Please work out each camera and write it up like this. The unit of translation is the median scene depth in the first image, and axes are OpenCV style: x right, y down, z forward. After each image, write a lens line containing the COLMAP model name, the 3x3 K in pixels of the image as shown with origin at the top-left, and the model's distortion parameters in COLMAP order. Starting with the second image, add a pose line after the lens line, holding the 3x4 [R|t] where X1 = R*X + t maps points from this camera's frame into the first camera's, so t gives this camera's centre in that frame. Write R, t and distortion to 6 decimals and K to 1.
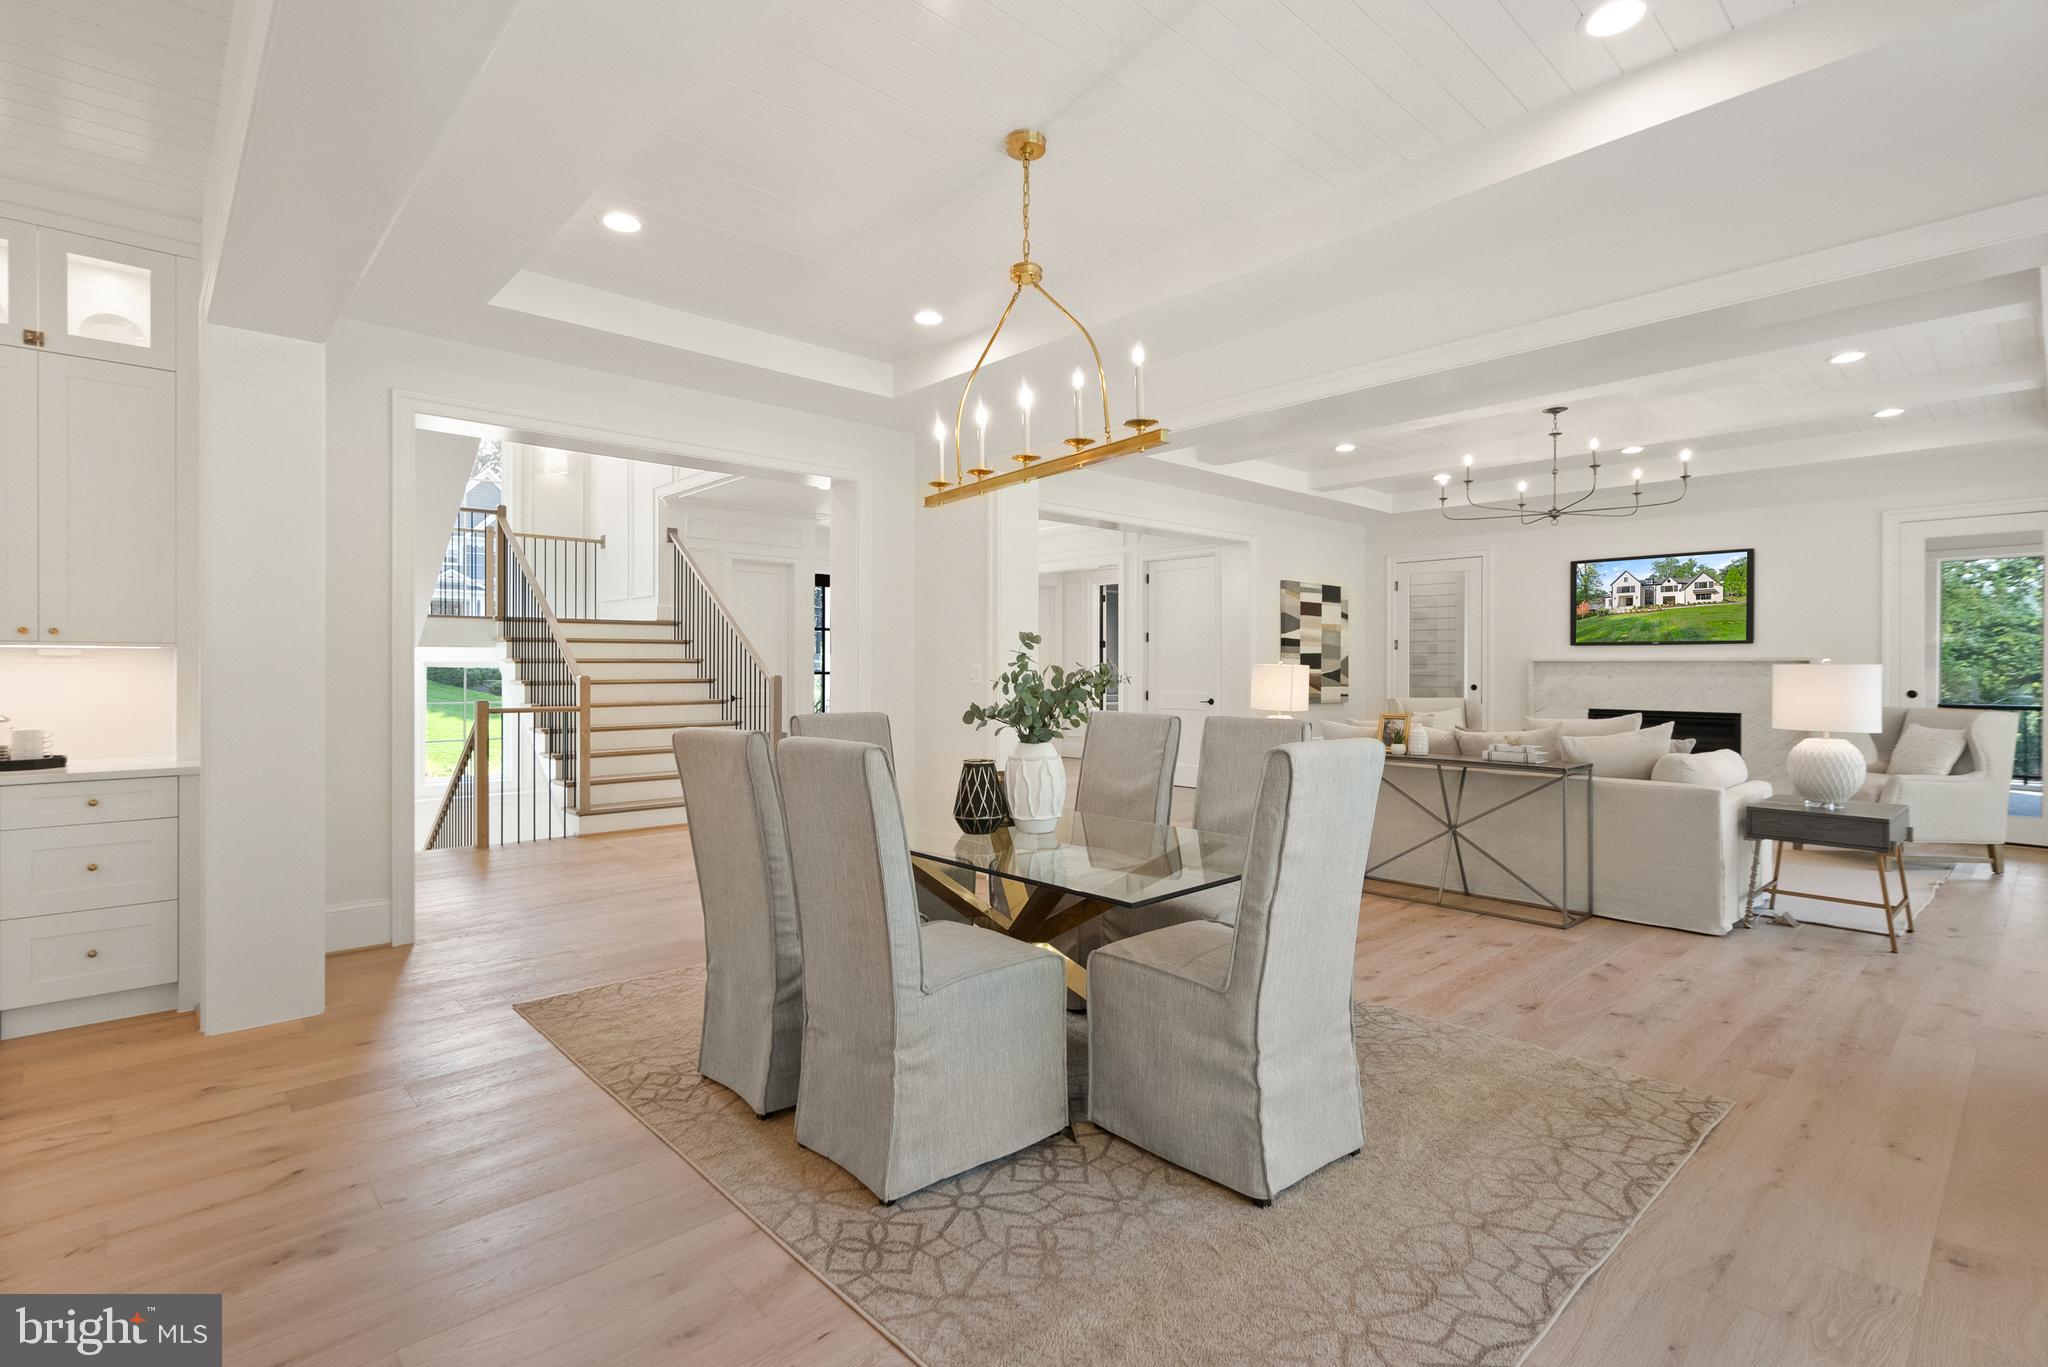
lens RADIAL K [[962.0, 0, 1033.4], [0, 962.0, 670.5], [0, 0, 1]] dist [0.002601, 0.000716]
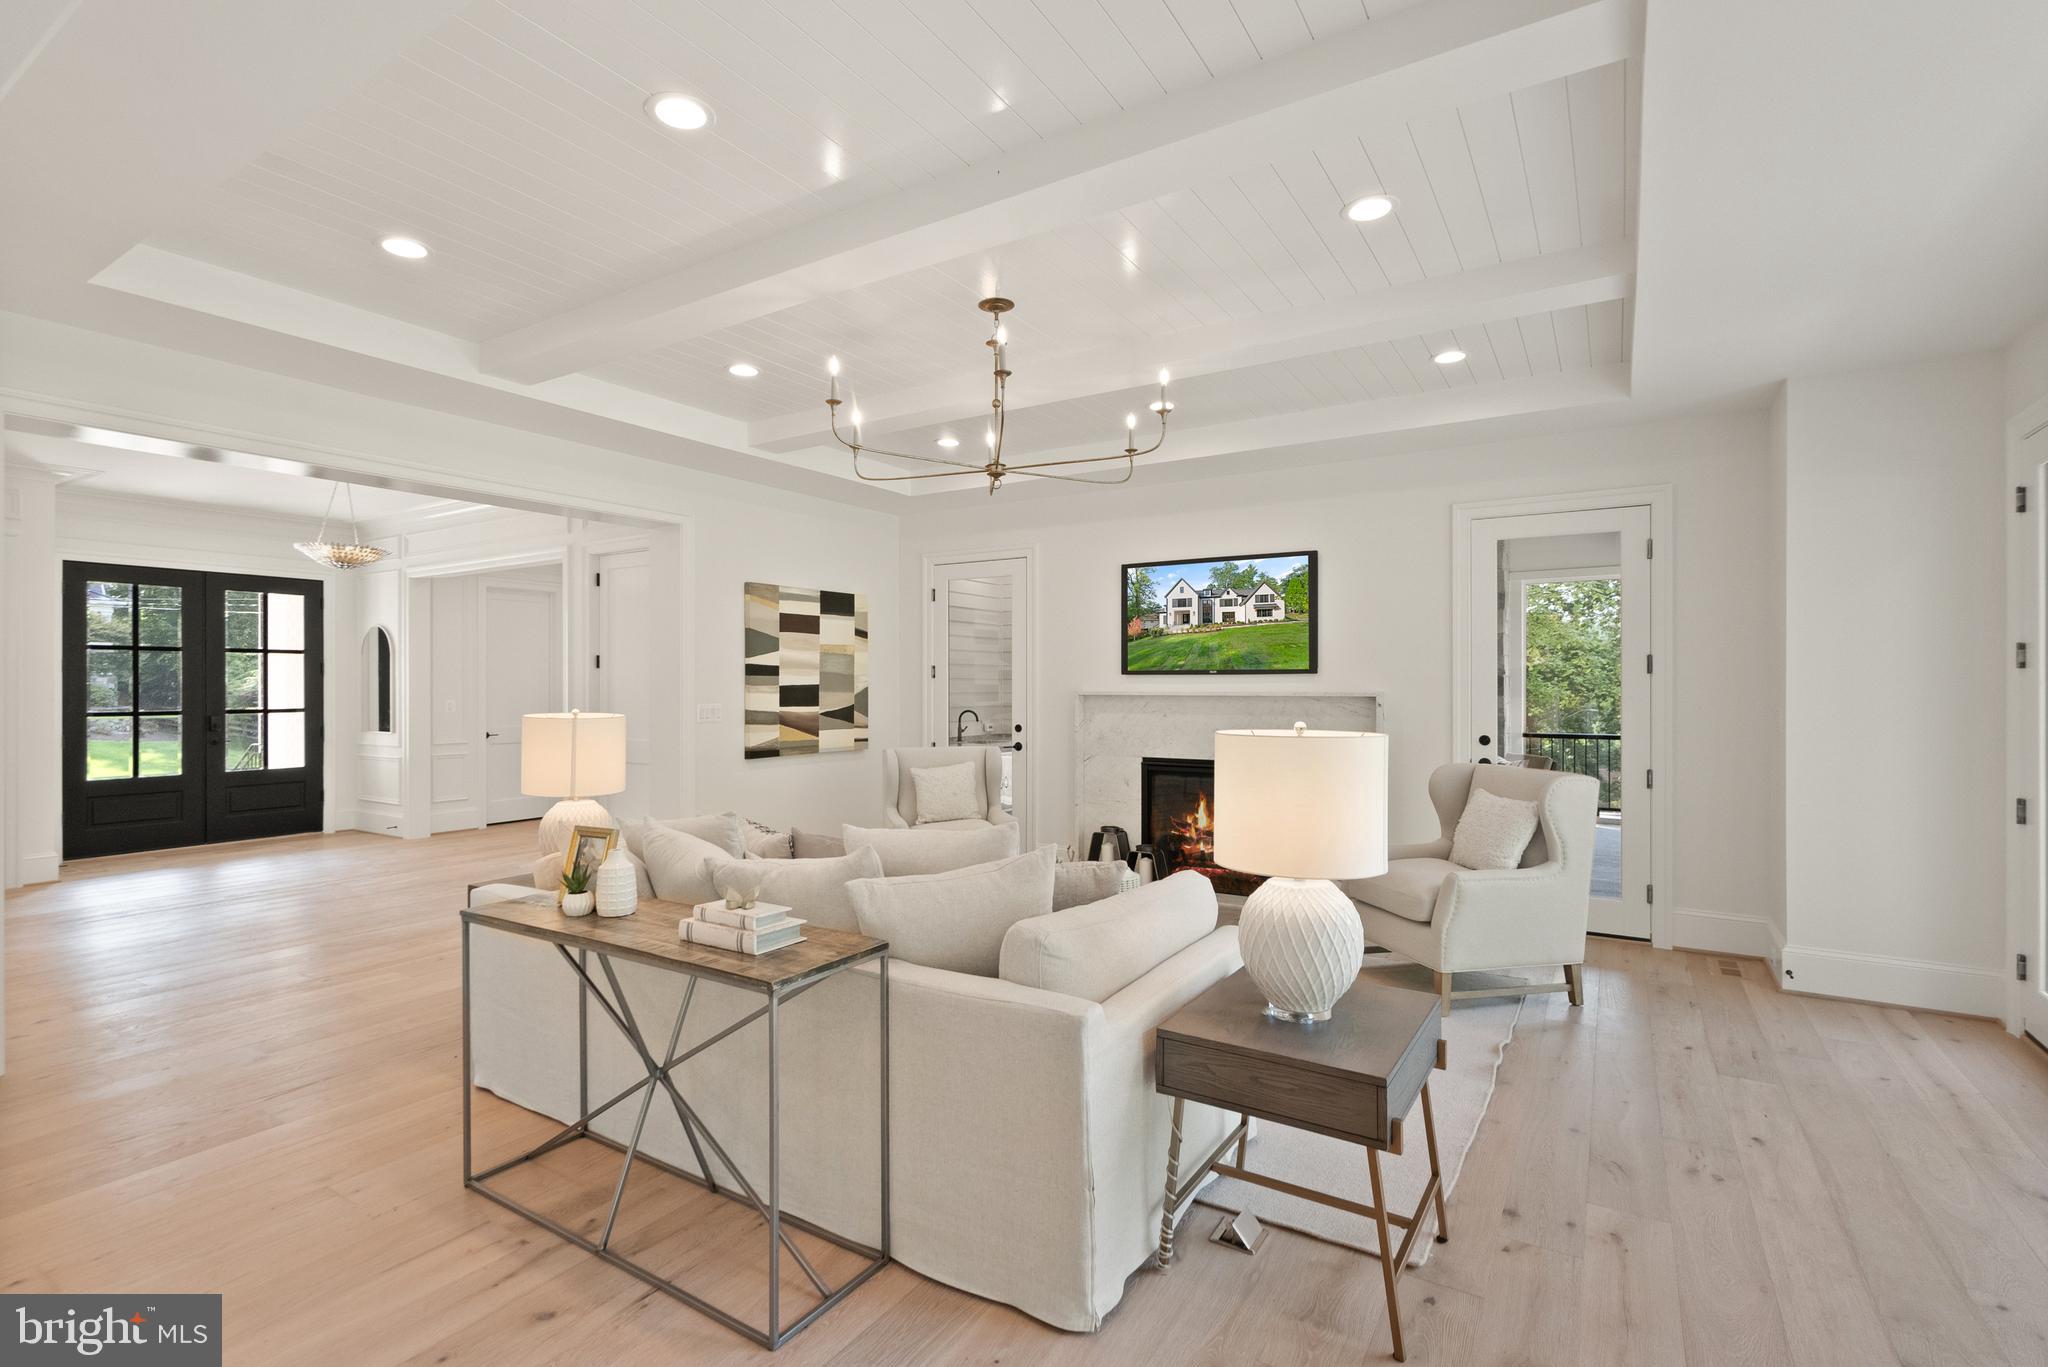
lens RADIAL K [[962.0, 0, 1014.1], [0, 962.0, 685.9], [0, 0, 1]] dist [0.002601, 0.000716]
pose [[0.966798, -0.003765, 0.255514, 0.285034], [0.004475, 0.999988, -0.002197, -0.016129], [-0.255502, 0.003268, 0.966803, 0.285386]]
